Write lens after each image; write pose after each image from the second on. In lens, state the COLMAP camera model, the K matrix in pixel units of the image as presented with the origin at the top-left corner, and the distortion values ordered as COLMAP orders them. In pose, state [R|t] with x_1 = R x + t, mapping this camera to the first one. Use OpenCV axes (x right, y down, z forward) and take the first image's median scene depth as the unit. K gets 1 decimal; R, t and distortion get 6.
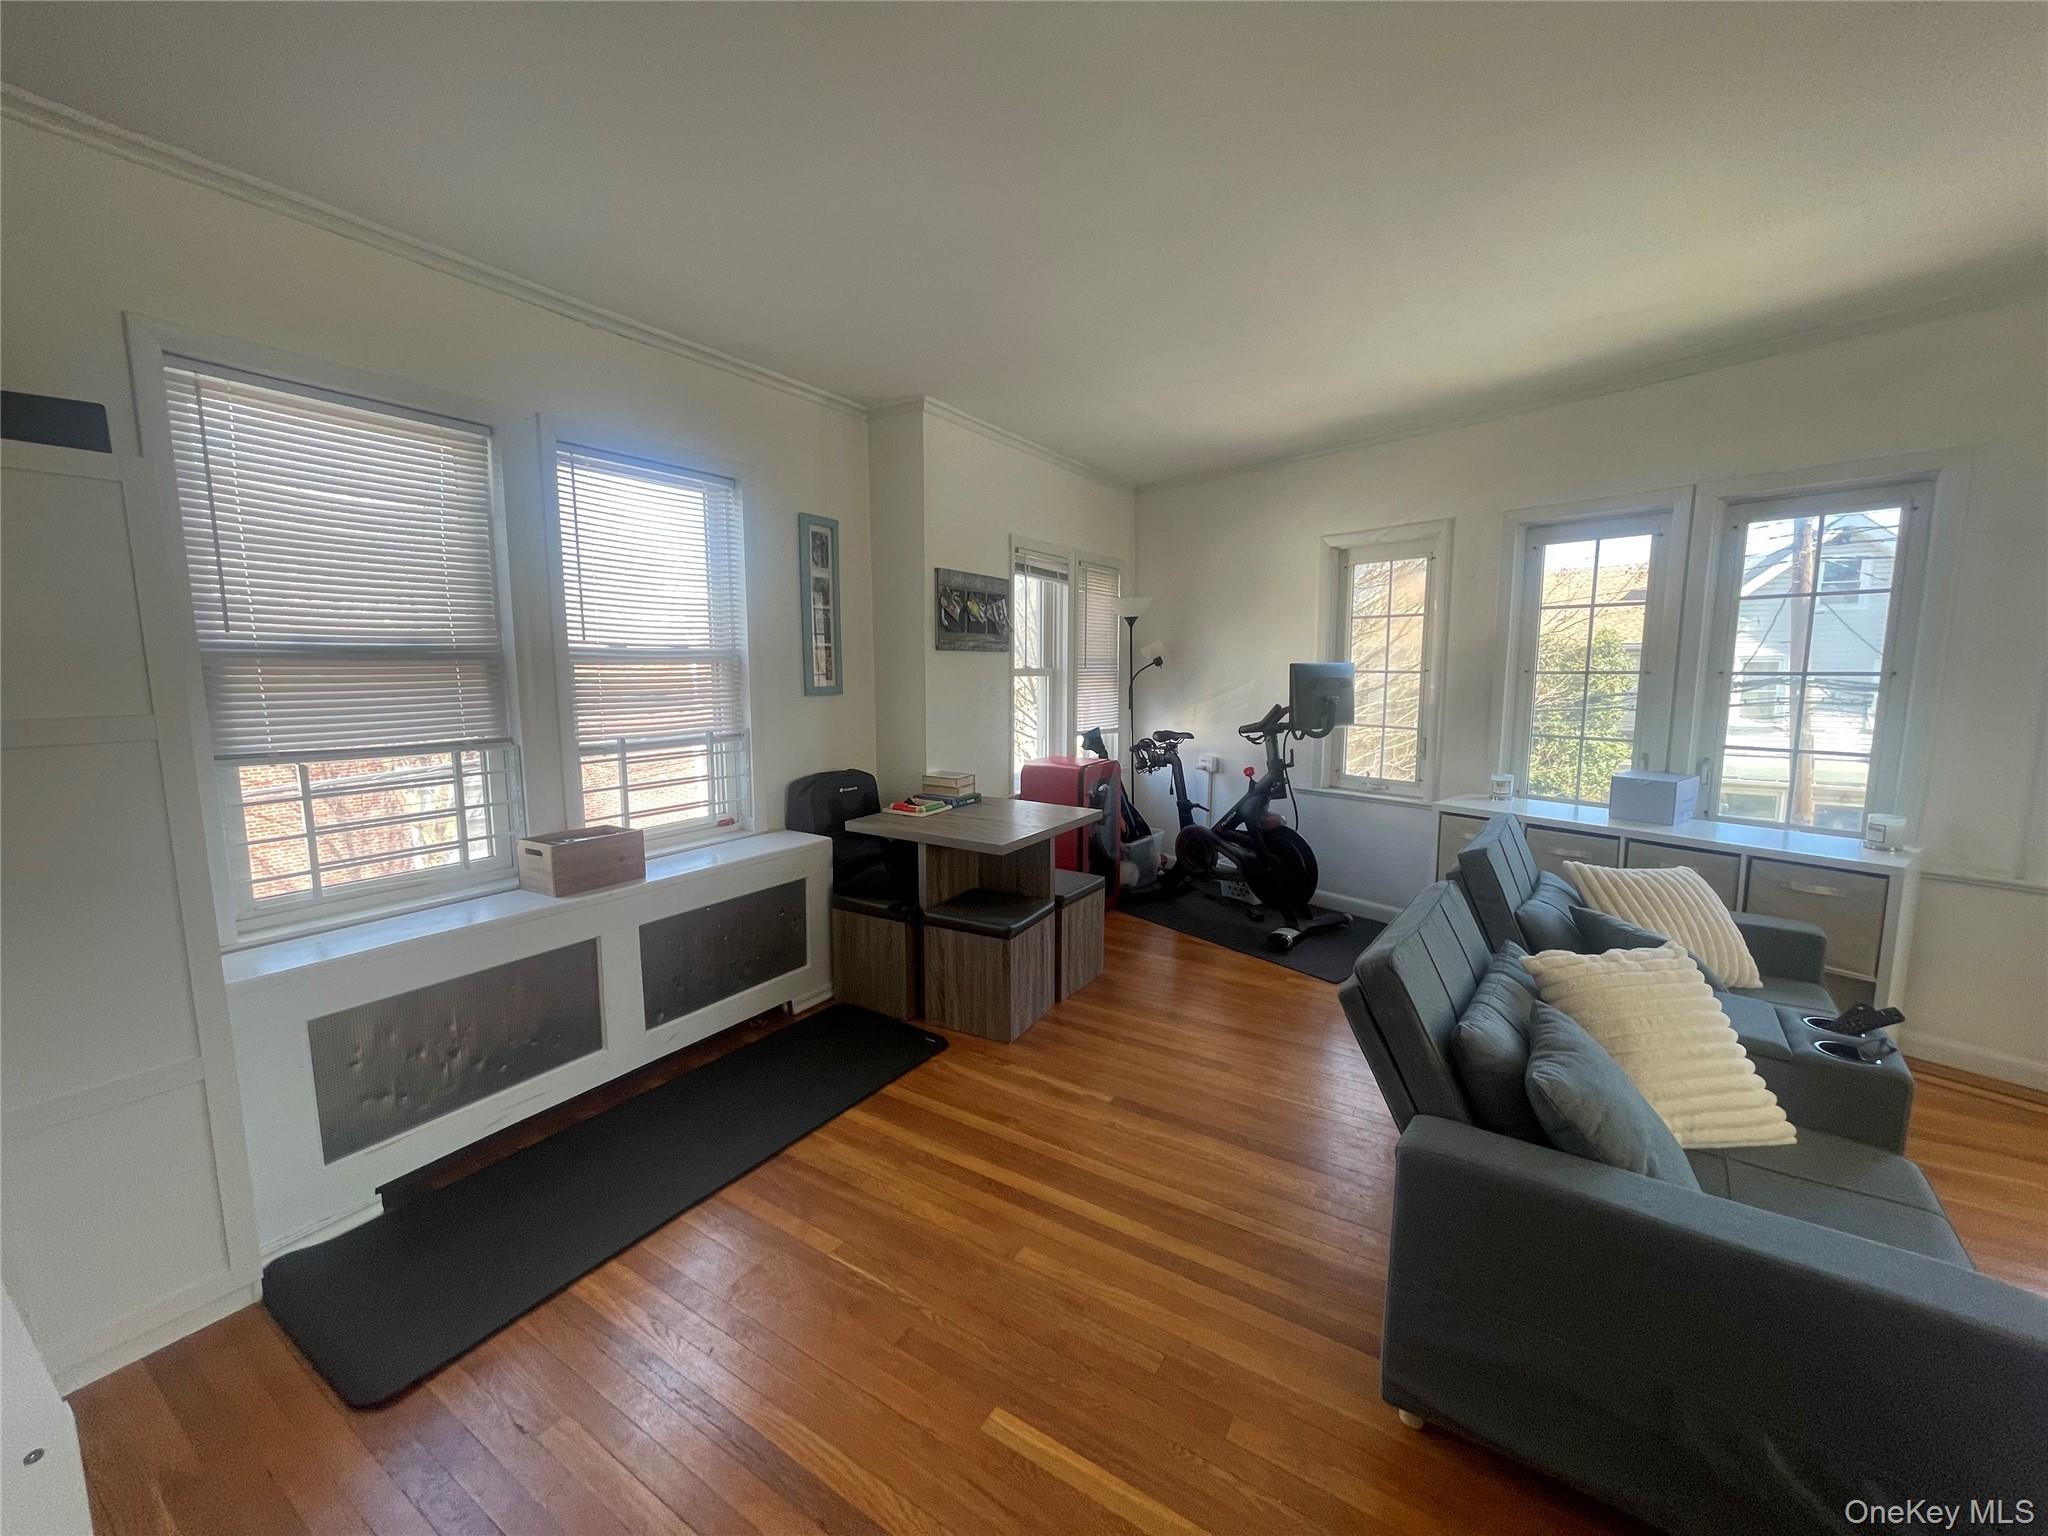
lens RADIAL K [[827.7, 0, 994.6], [0, 827.7, 765.7], [0, 0, 1]] dist [0.001994, -0.000237]
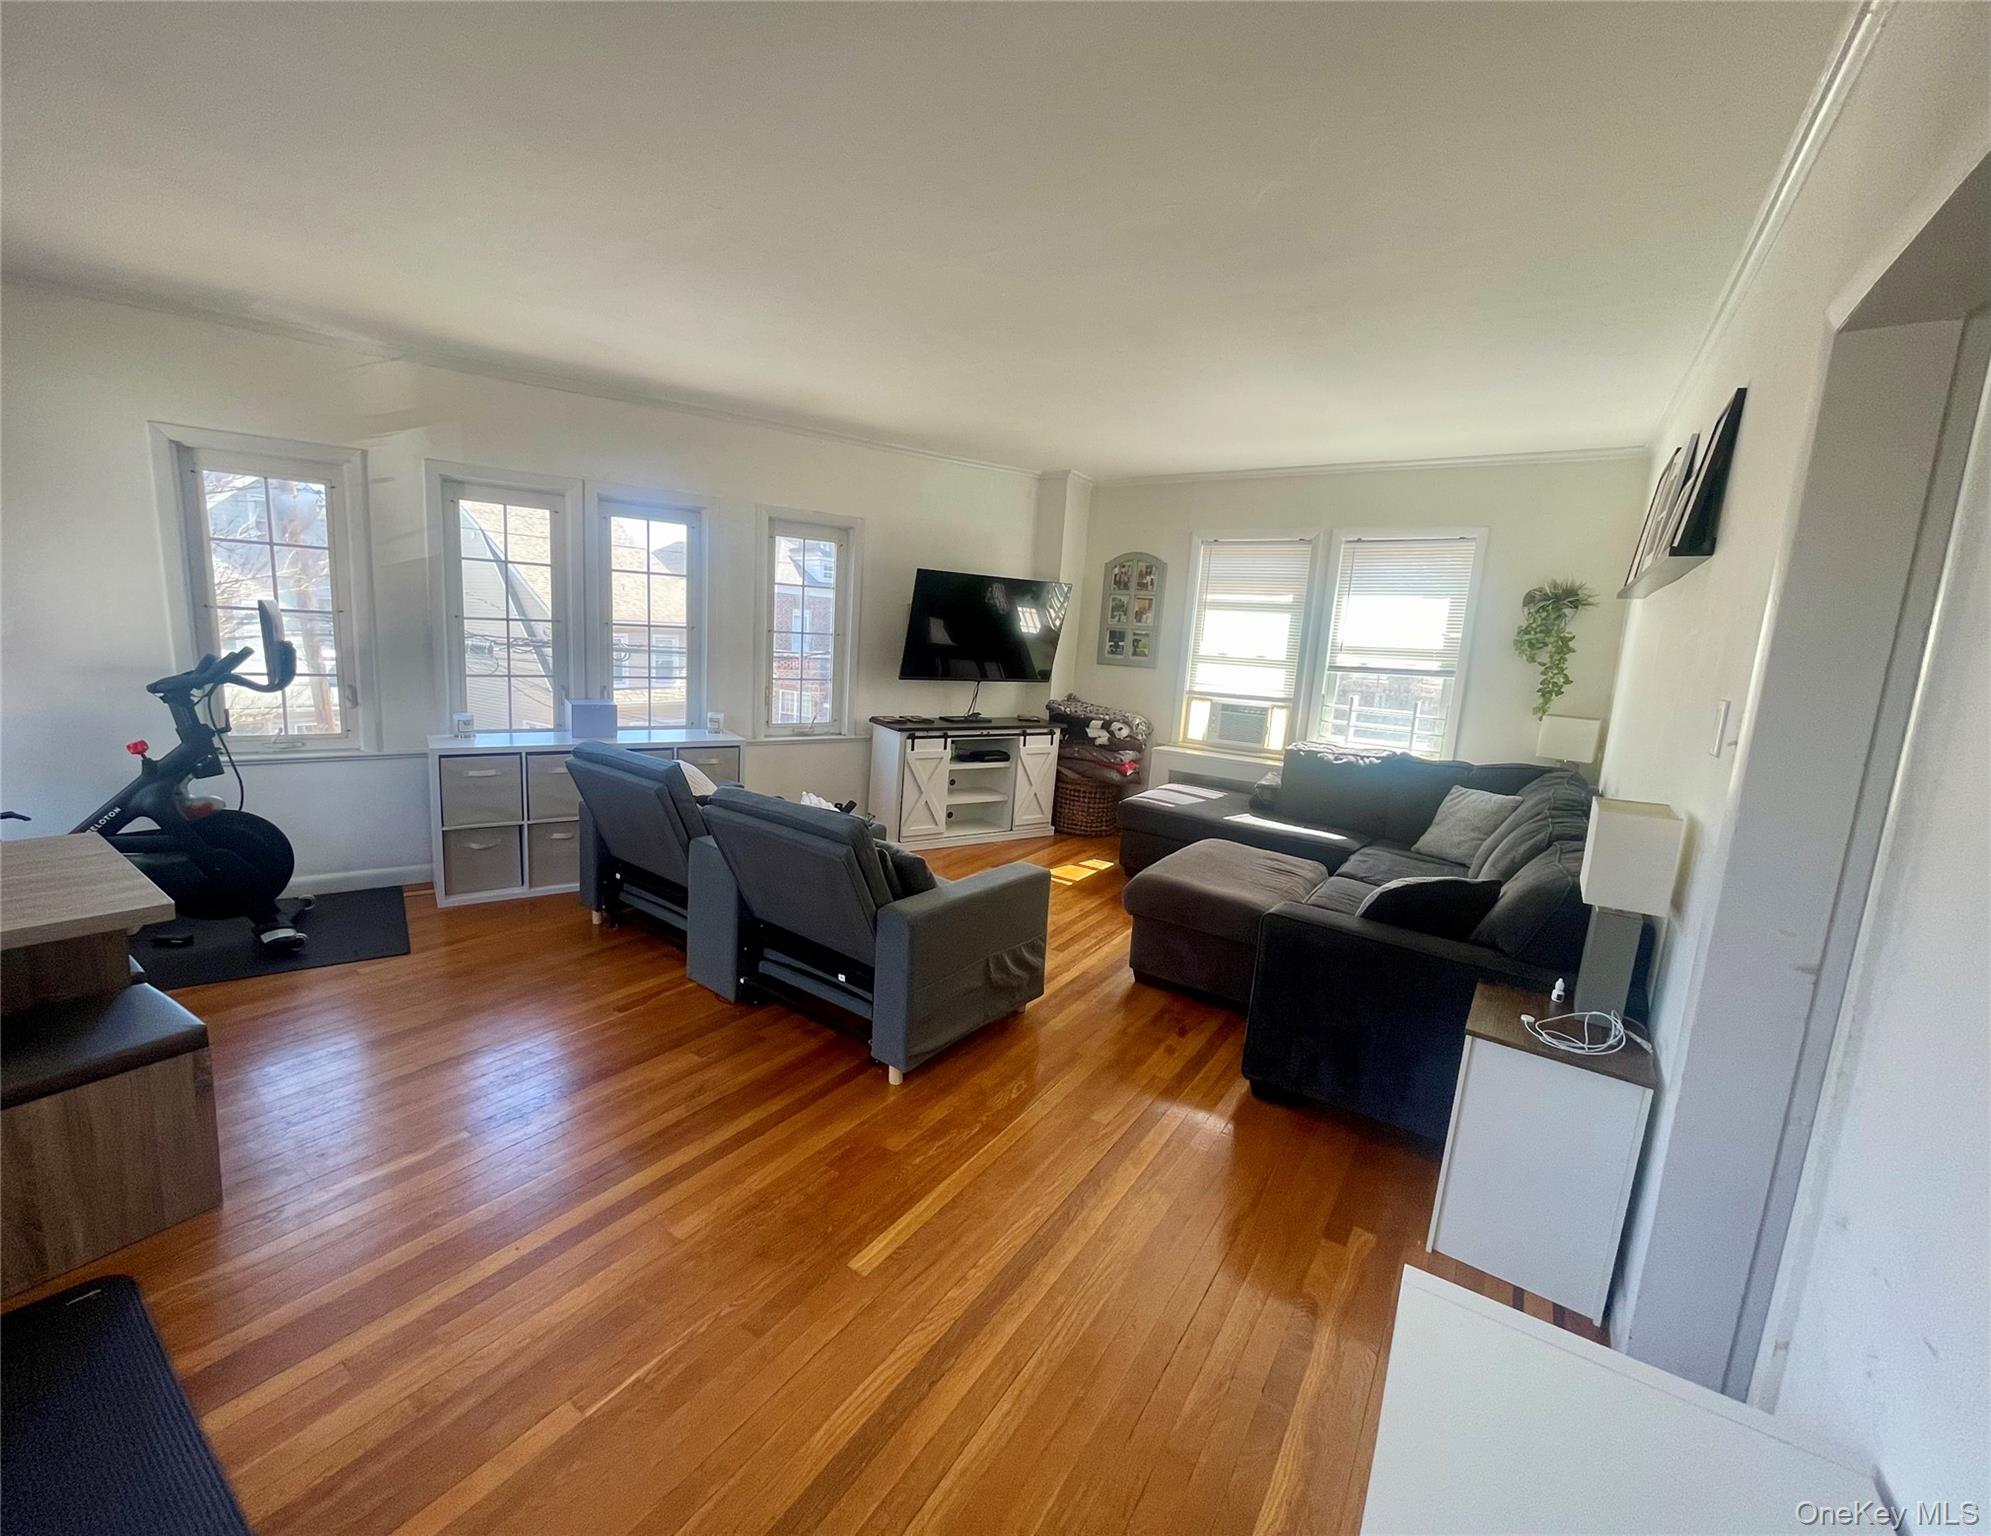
lens RADIAL K [[796.7, 0, 995.5], [0, 796.7, 768.0], [0, 0, 1]] dist [0.000374, 0.000082]
pose [[0.019085, -0.165164, 0.986081, -0.414992], [0.066975, 0.984257, 0.163562, -0.043805], [-0.997572, 0.062921, 0.029846, 0.289818]]
